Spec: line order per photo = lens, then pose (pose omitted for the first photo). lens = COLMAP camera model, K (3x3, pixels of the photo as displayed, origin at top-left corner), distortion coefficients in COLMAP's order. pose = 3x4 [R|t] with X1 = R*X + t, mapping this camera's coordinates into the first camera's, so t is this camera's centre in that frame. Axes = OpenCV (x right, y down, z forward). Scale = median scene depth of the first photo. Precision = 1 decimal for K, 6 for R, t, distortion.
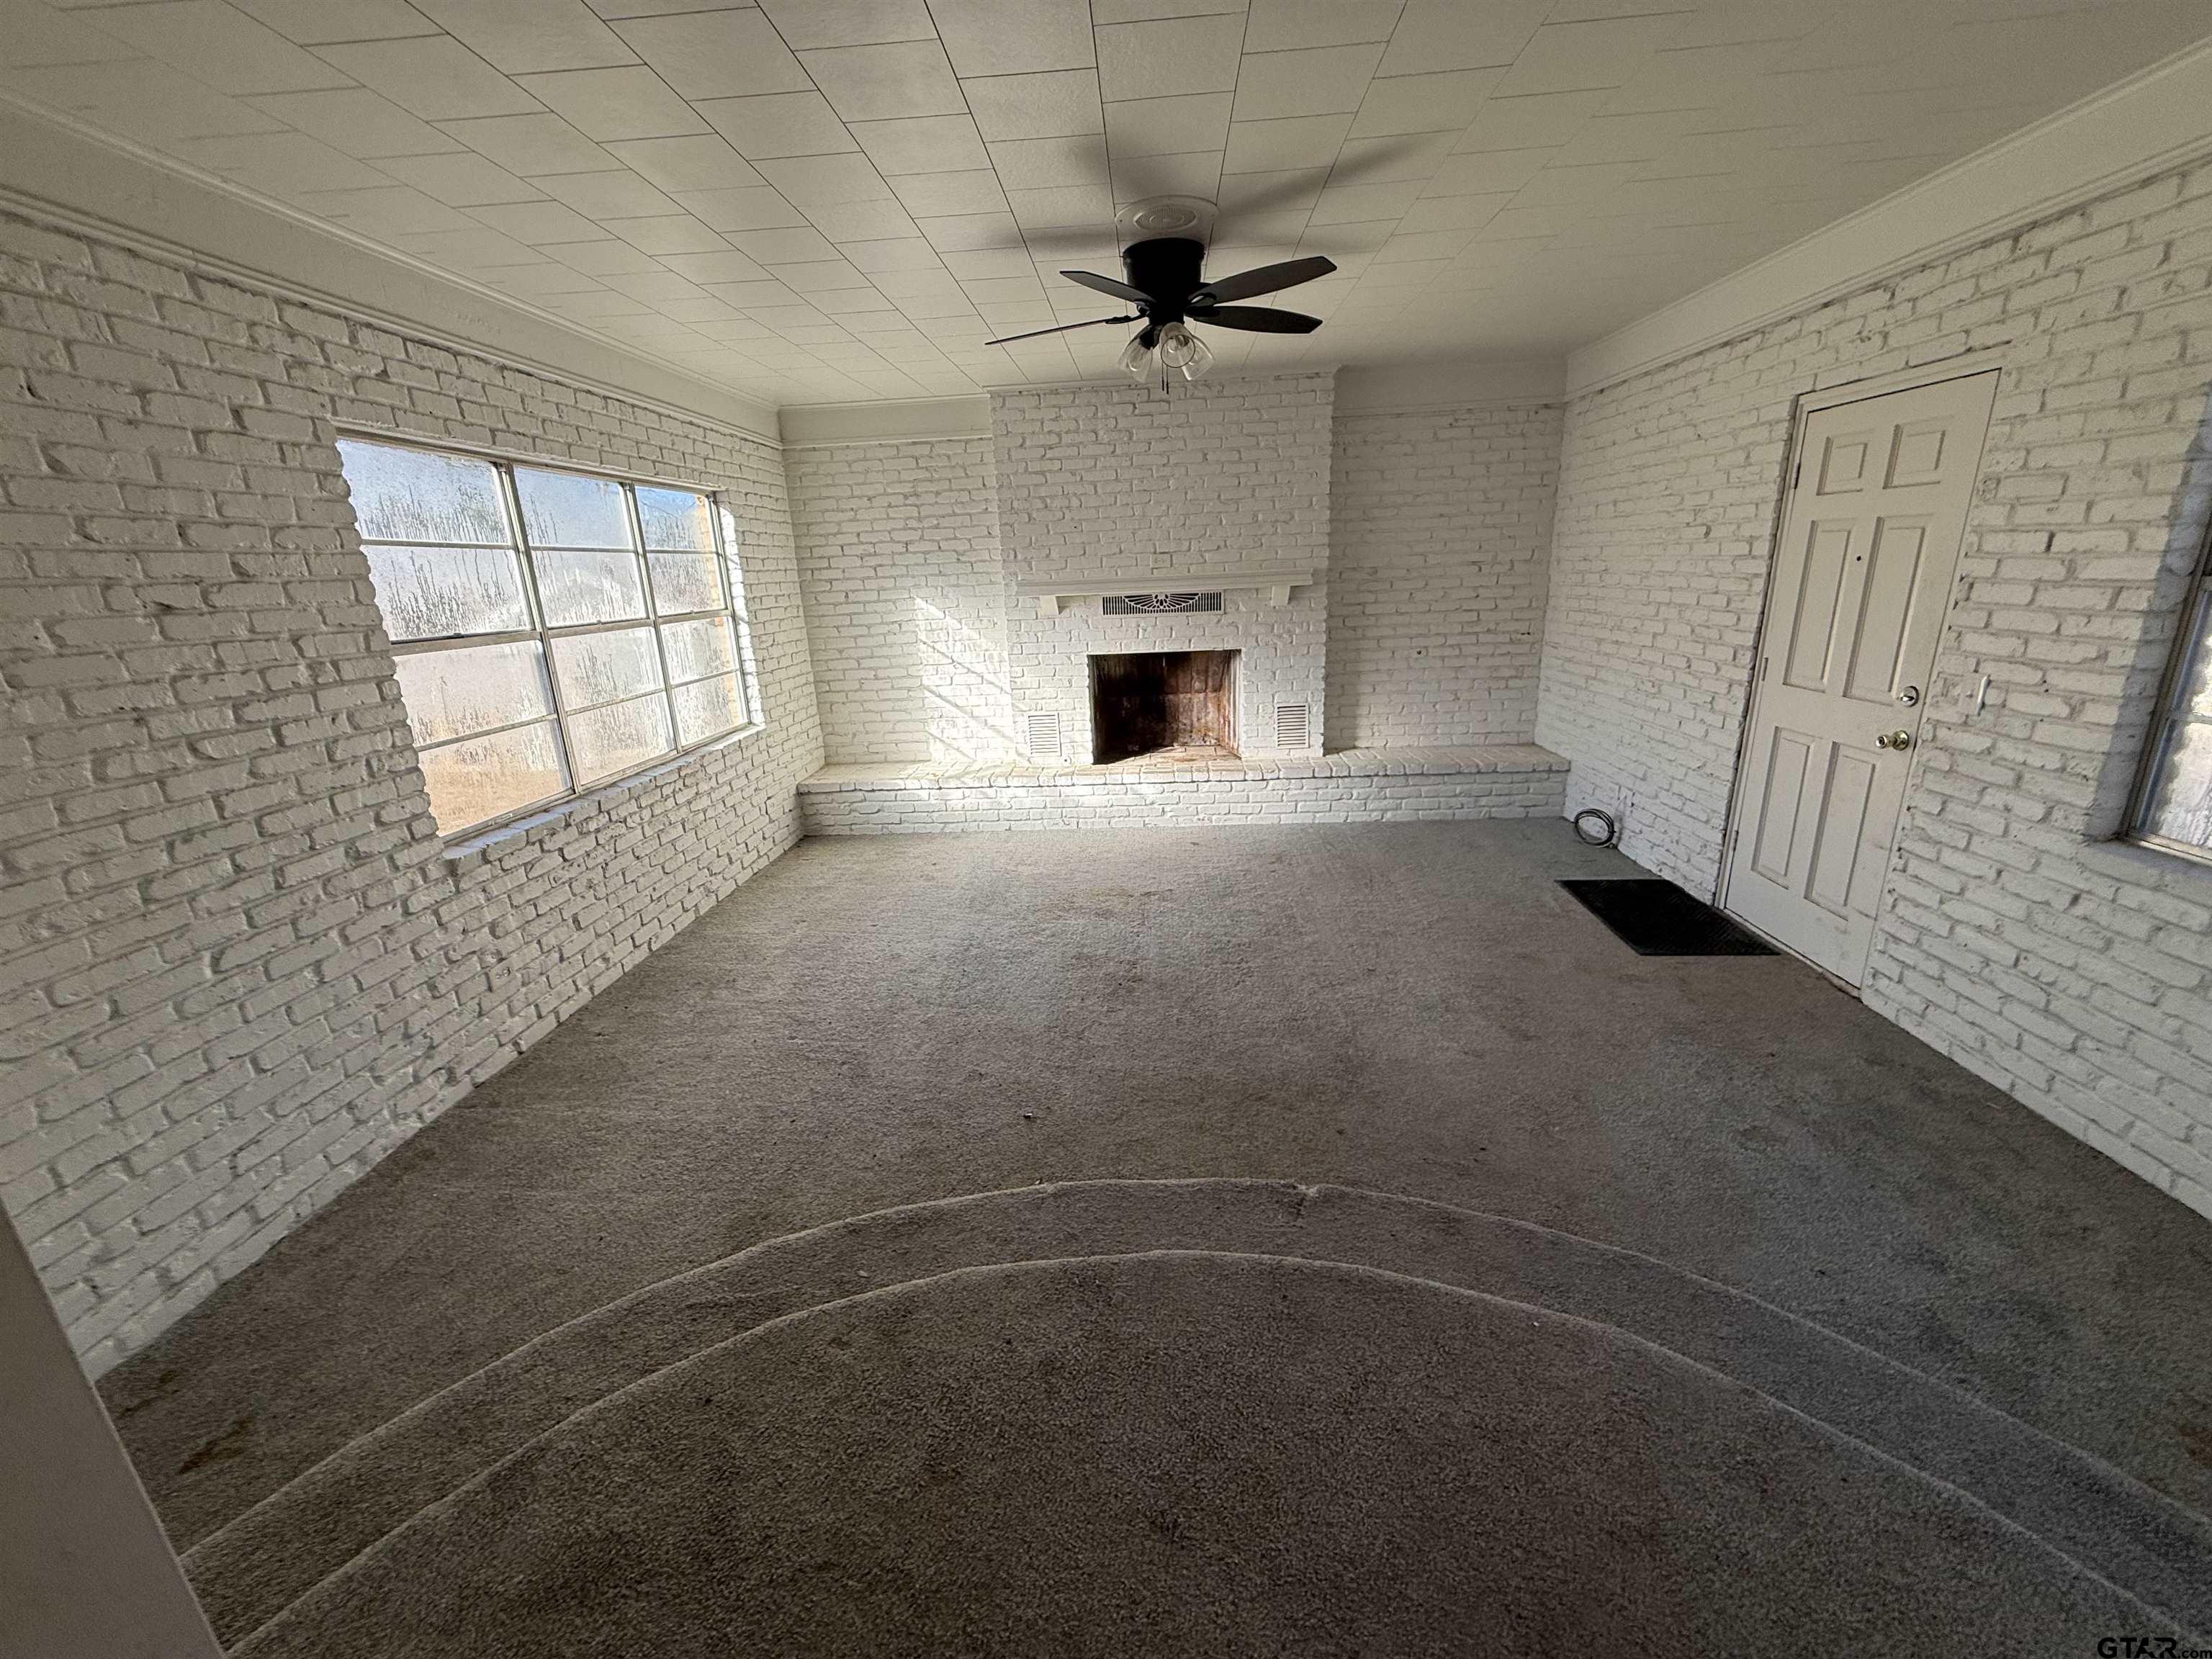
lens RADIAL K [[876.2, 0, 1111.5], [0, 876.2, 828.9], [0, 0, 1]] dist [0.001672, -0.000447]
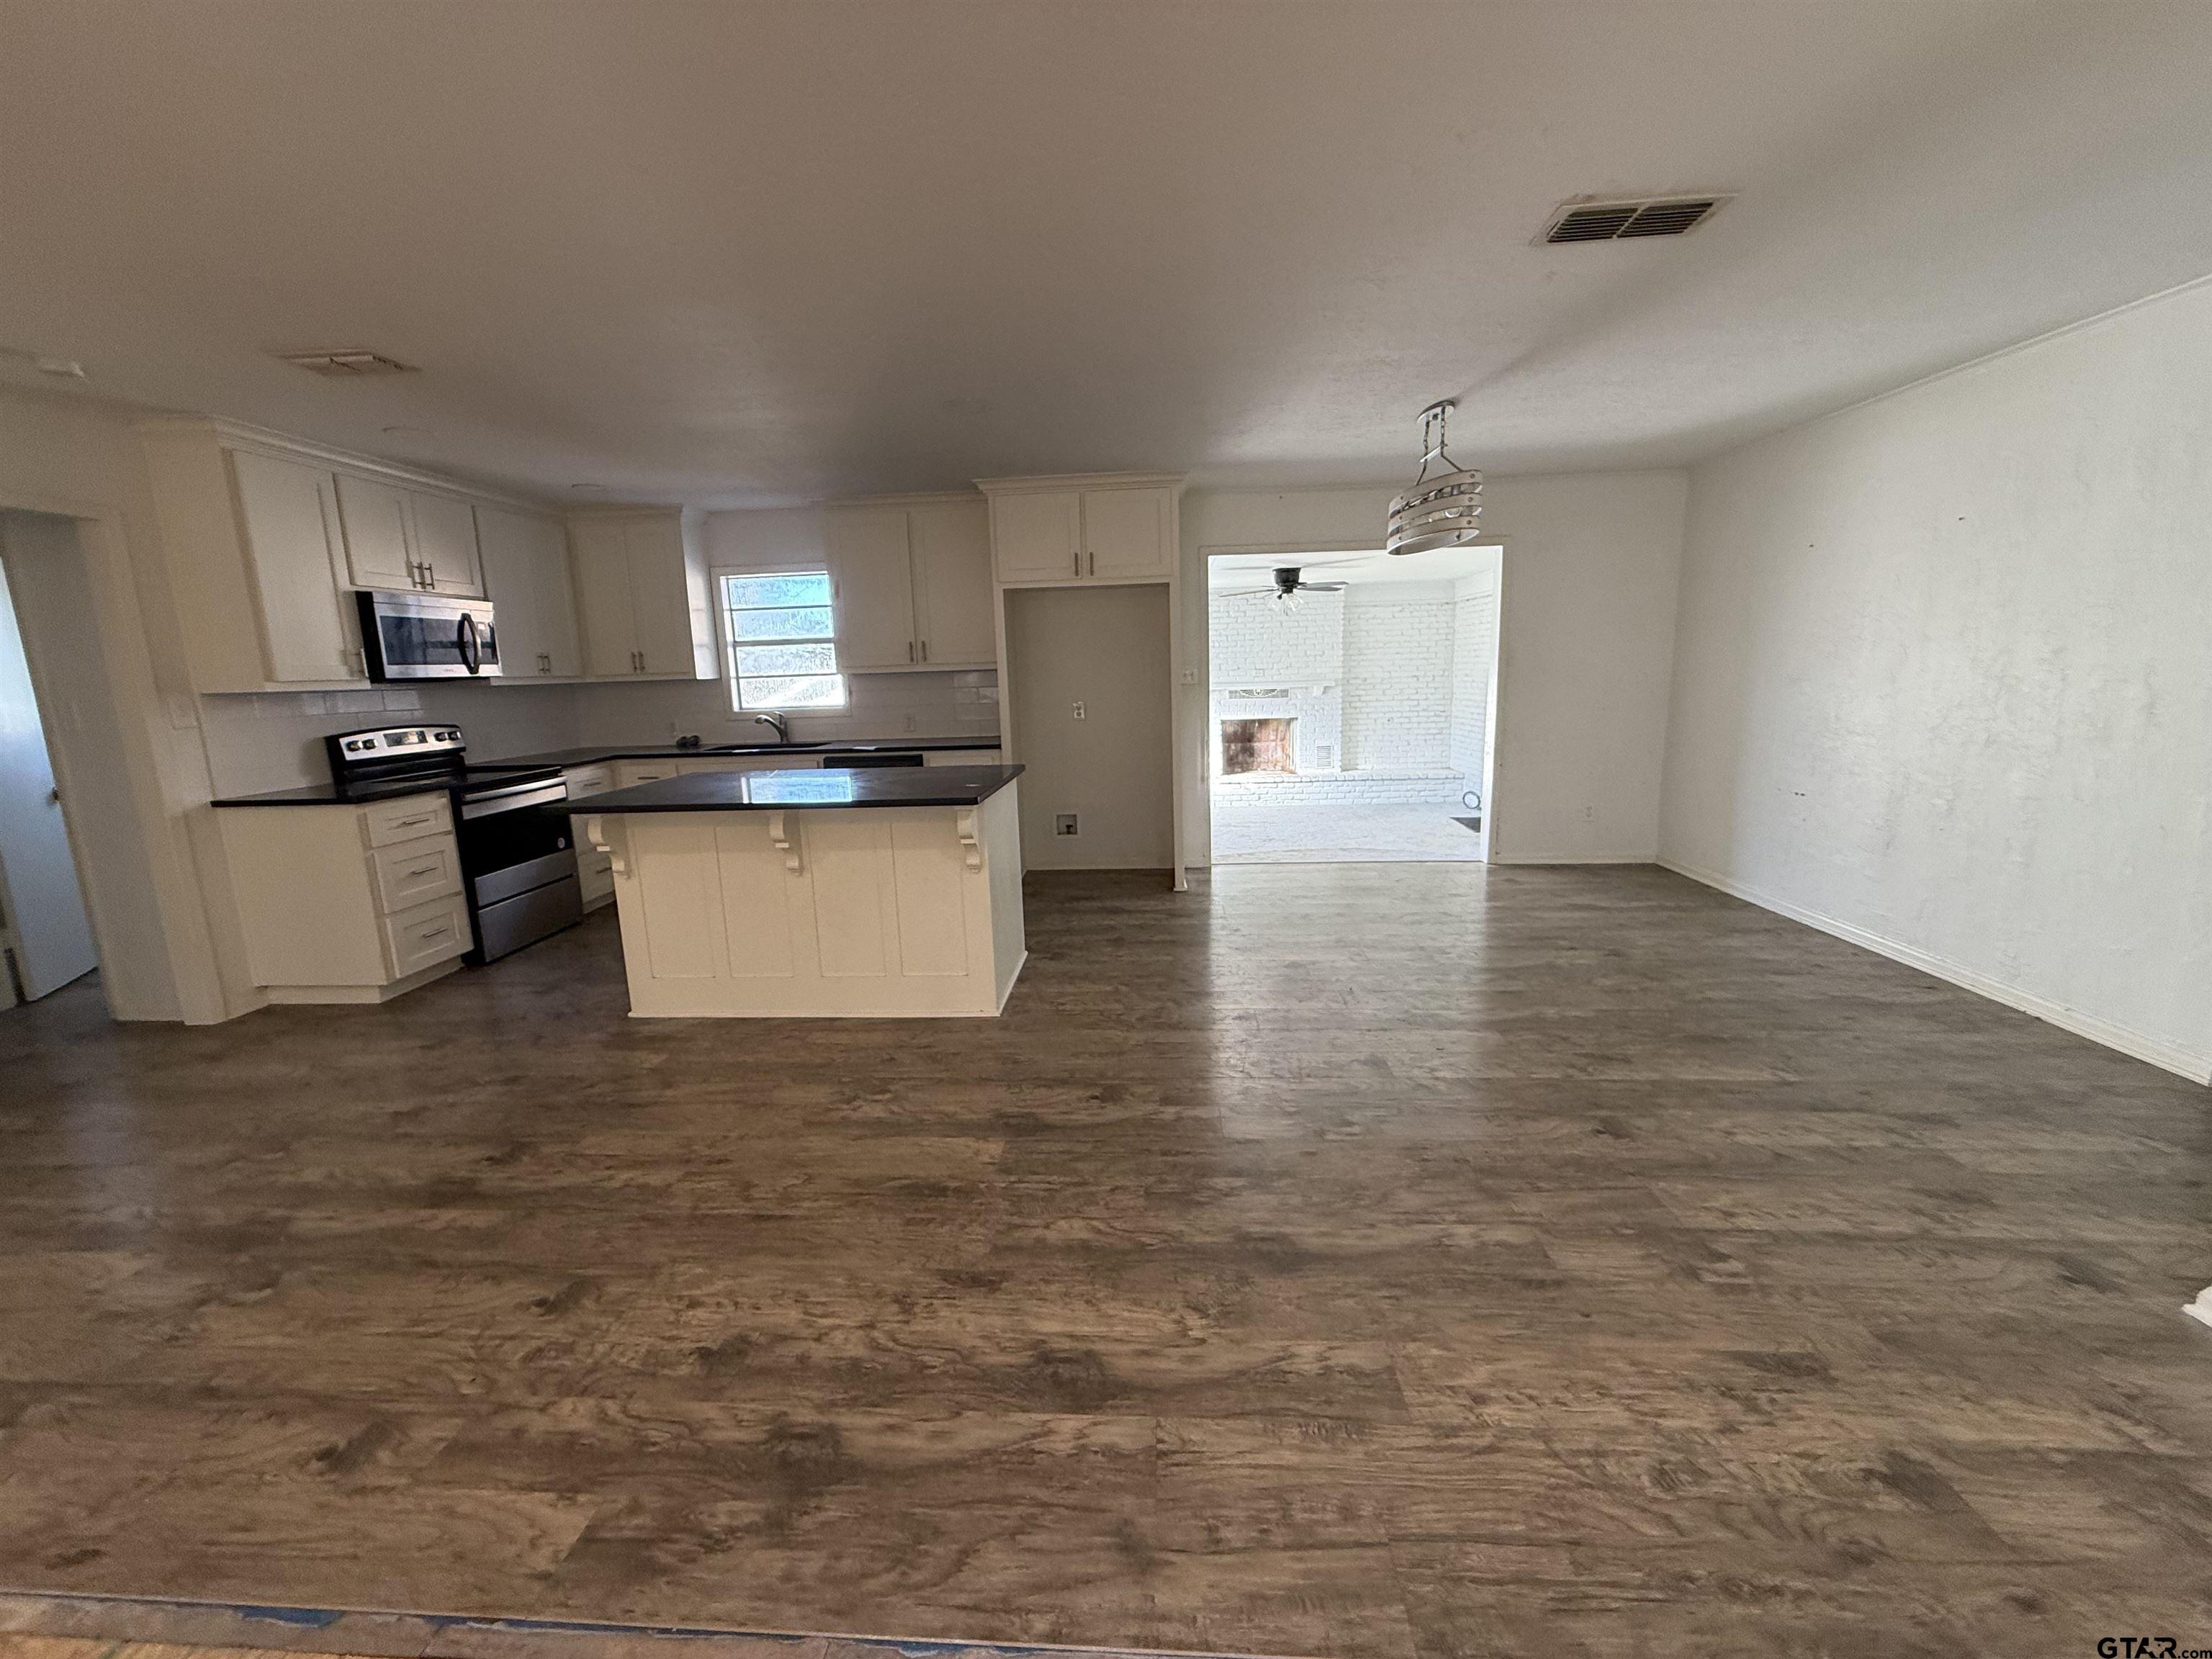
lens RADIAL K [[876.2, 0, 1099.3], [0, 876.2, 828.3], [0, 0, 1]] dist [0.001672, -0.000447]
pose [[0.999743, 0.016500, -0.015526, -0.260663], [-0.018125, 0.993640, -0.111134, 0.266228], [0.013594, 0.111387, 0.993684, -0.920509]]
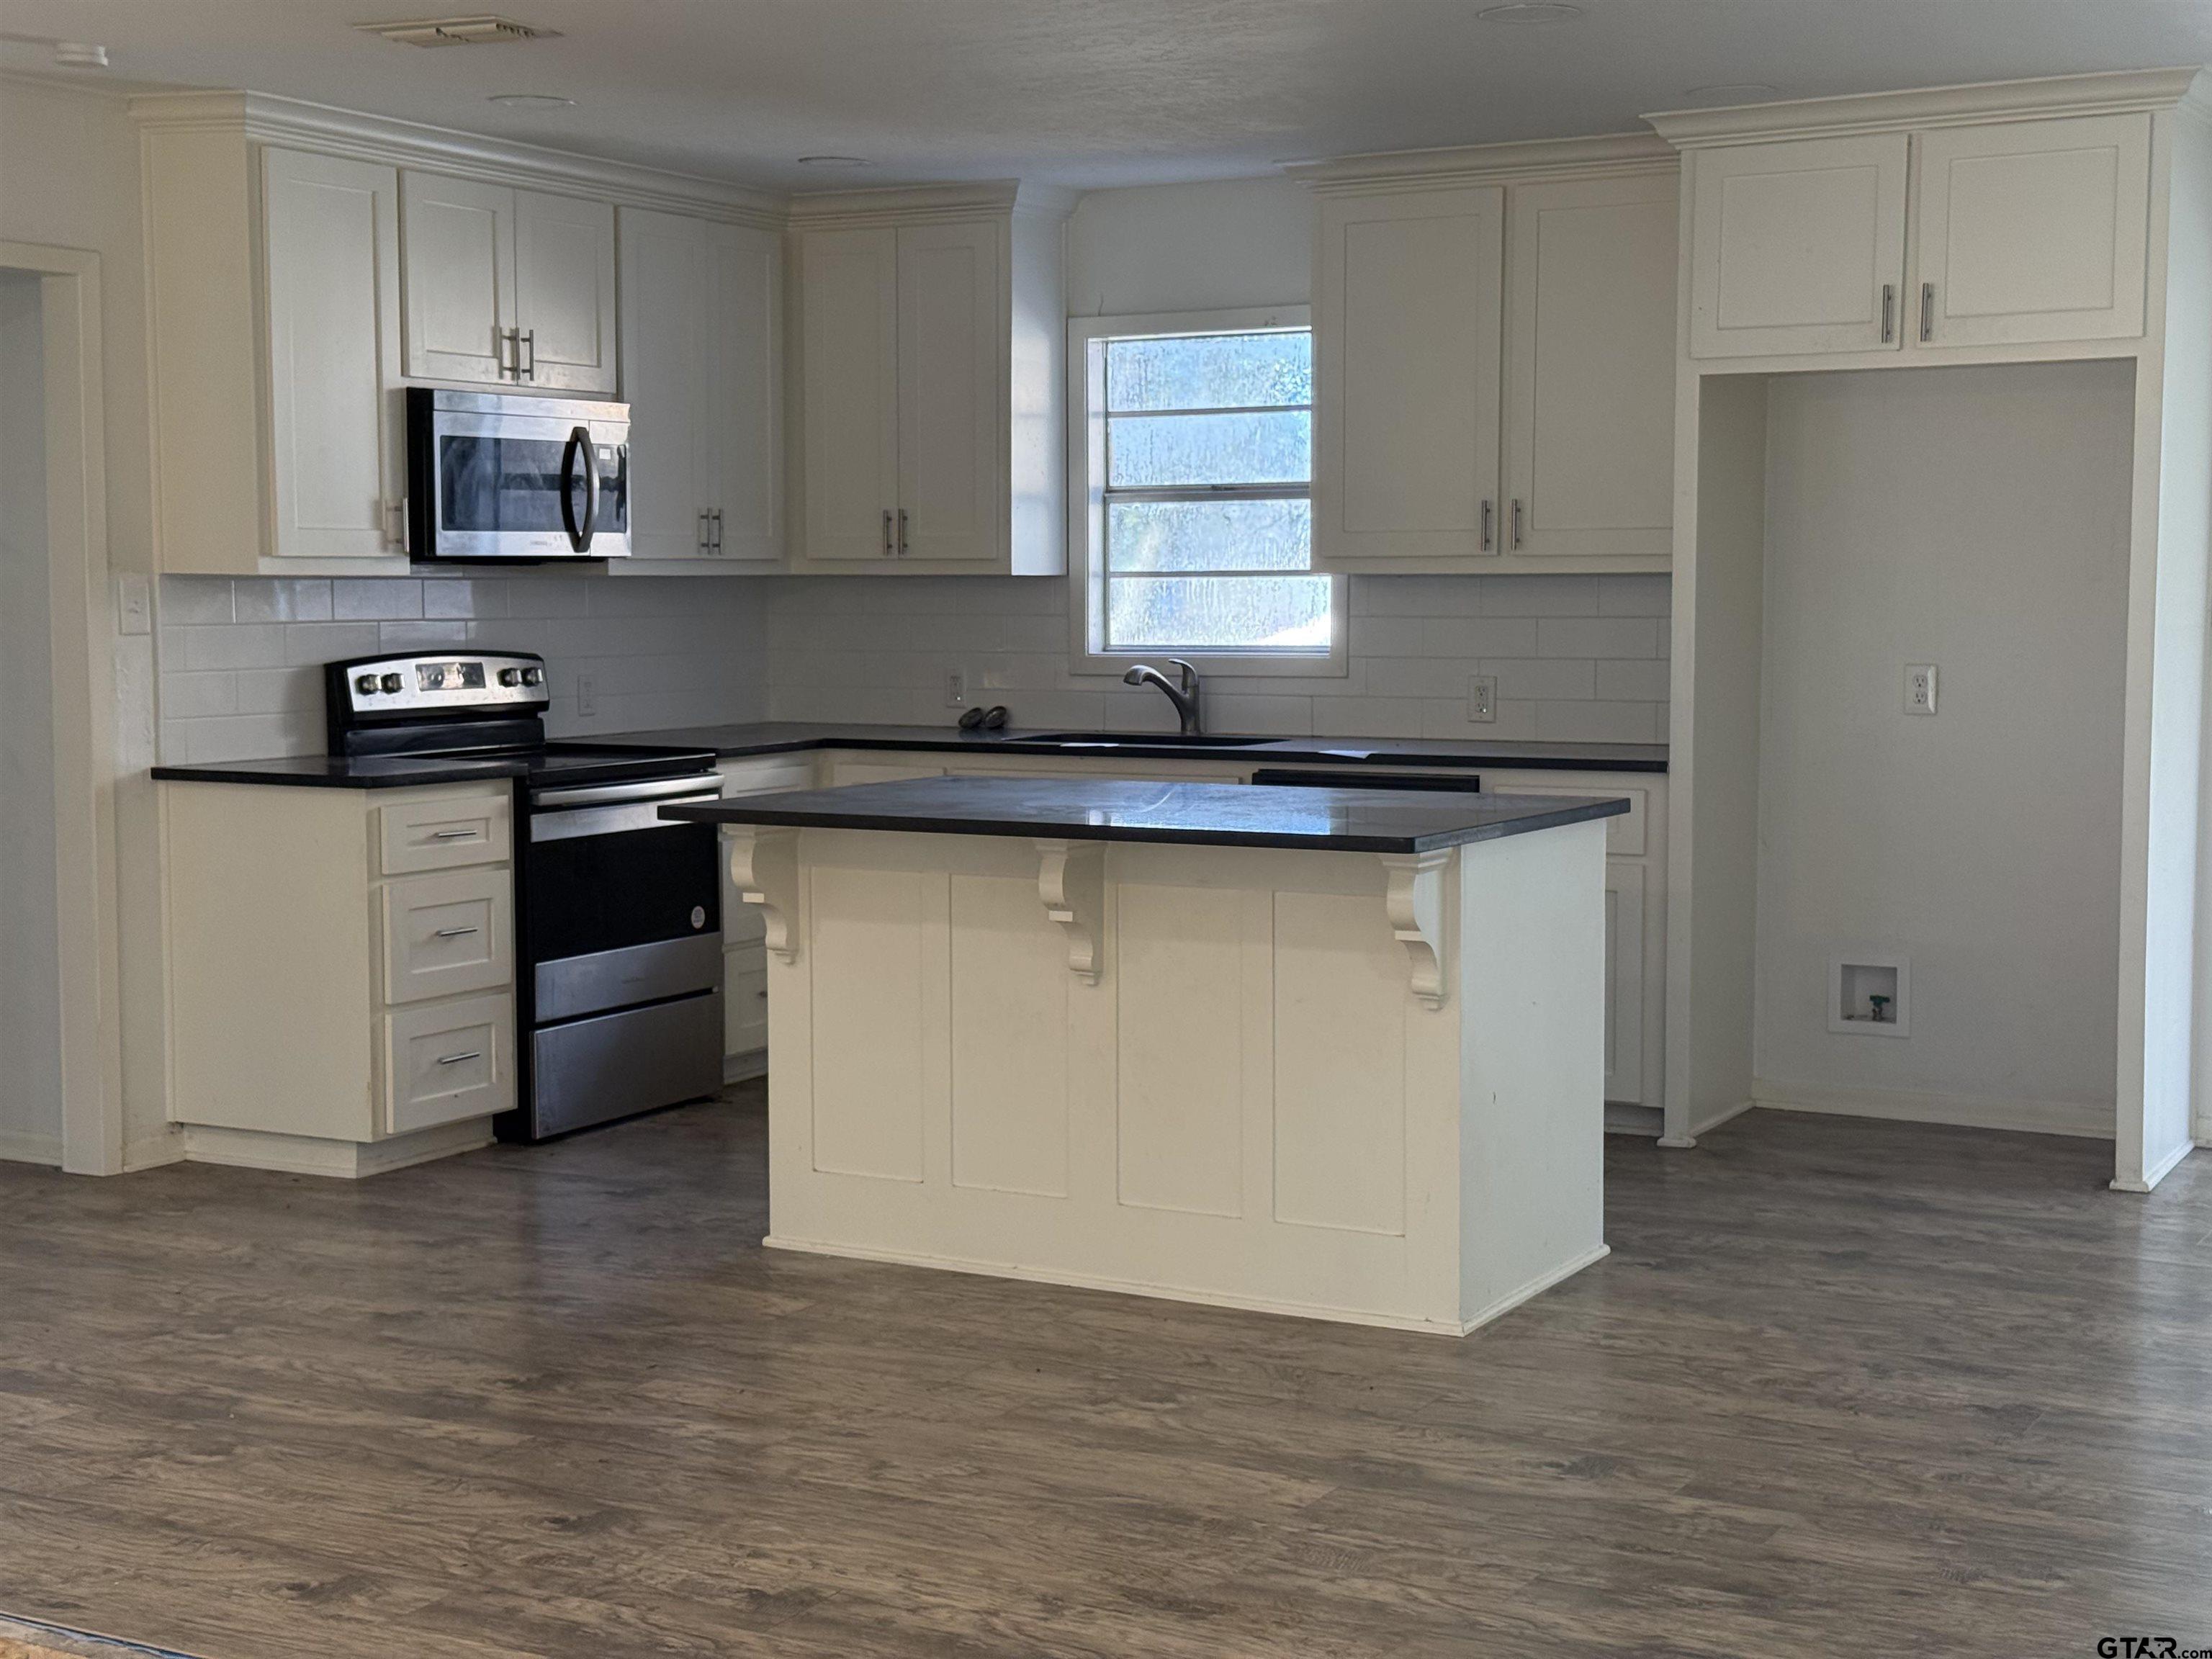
lens RADIAL K [[3056.2, 0, 1114.5], [0, 3056.2, 837.5], [0, 0, 1]] dist [0.132842, 0.000000]
pose [[0.896331, 0.081814, -0.435772, -0.027734], [-0.164800, 0.973891, -0.156132, 0.345822], [0.411621, 0.211761, 0.886411, -1.234719]]
